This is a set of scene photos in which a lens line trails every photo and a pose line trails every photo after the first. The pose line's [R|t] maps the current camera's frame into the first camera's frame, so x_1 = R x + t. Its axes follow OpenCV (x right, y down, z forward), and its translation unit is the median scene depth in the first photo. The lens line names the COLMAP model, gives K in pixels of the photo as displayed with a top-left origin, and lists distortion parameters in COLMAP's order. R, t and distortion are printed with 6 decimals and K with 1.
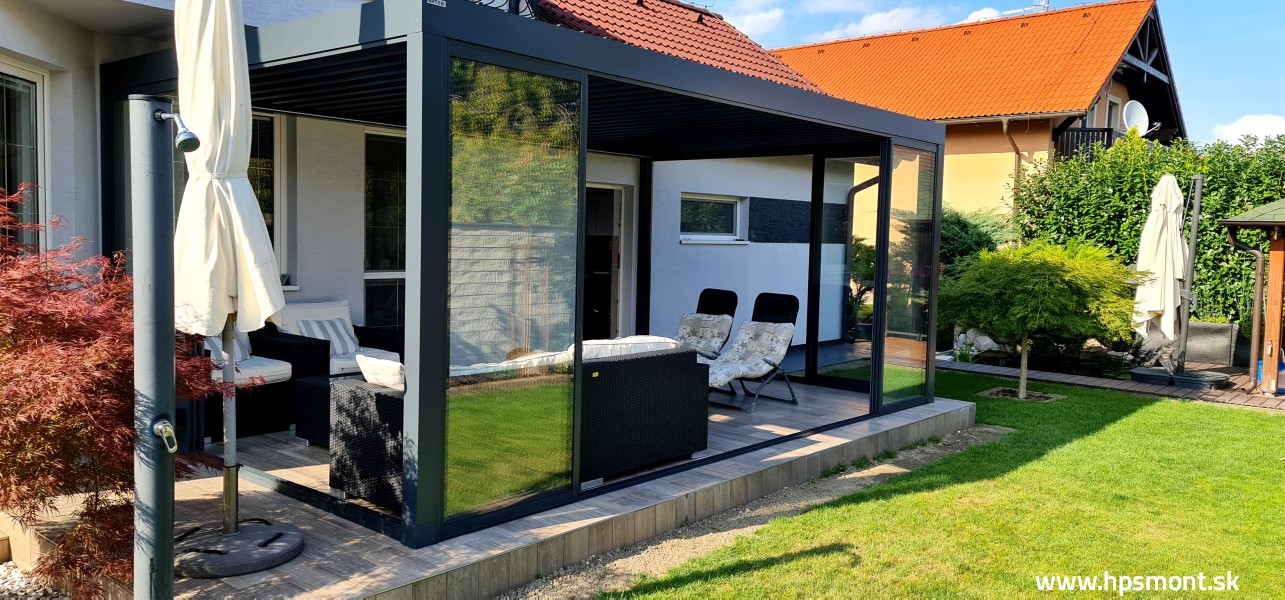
lens RADIAL K [[928.1, 0, 652.1], [0, 928.1, 302.4], [0, 0, 1]] dist [0.065392, -0.025502]
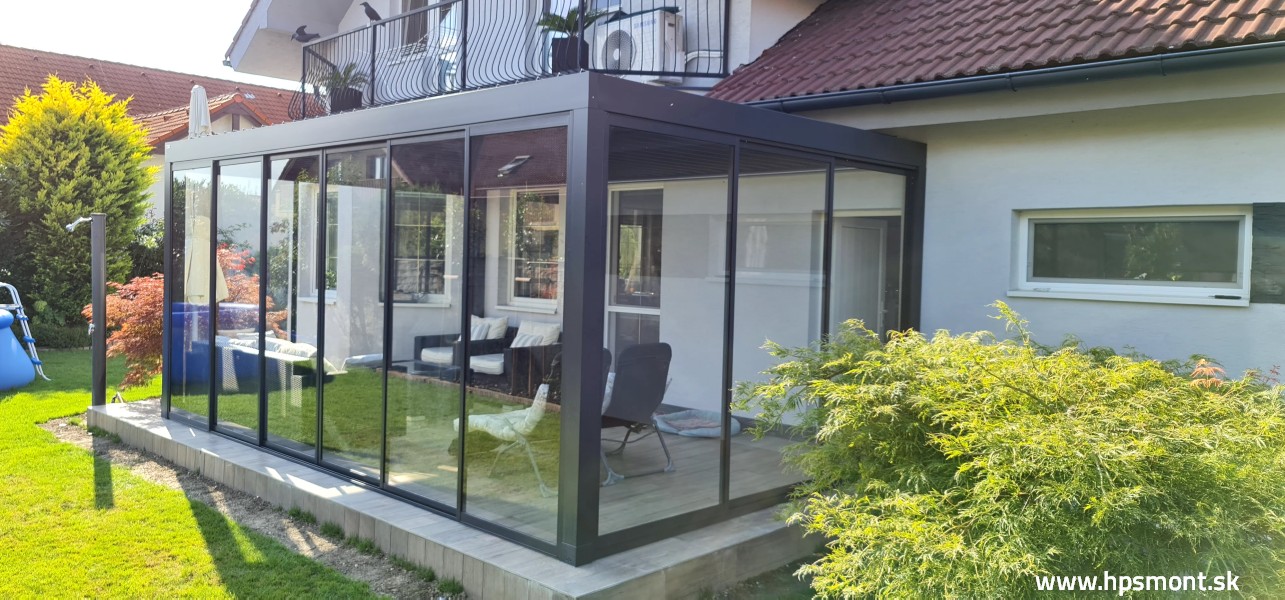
lens RADIAL K [[928.1, 0, 643.5], [0, 928.1, 294.8], [0, 0, 1]] dist [0.065392, -0.025502]
pose [[-0.055147, 0.007823, -0.998448, 0.984417], [-0.099528, 0.994946, 0.013293, -0.073140], [0.993505, 0.100106, -0.054090, 1.220816]]
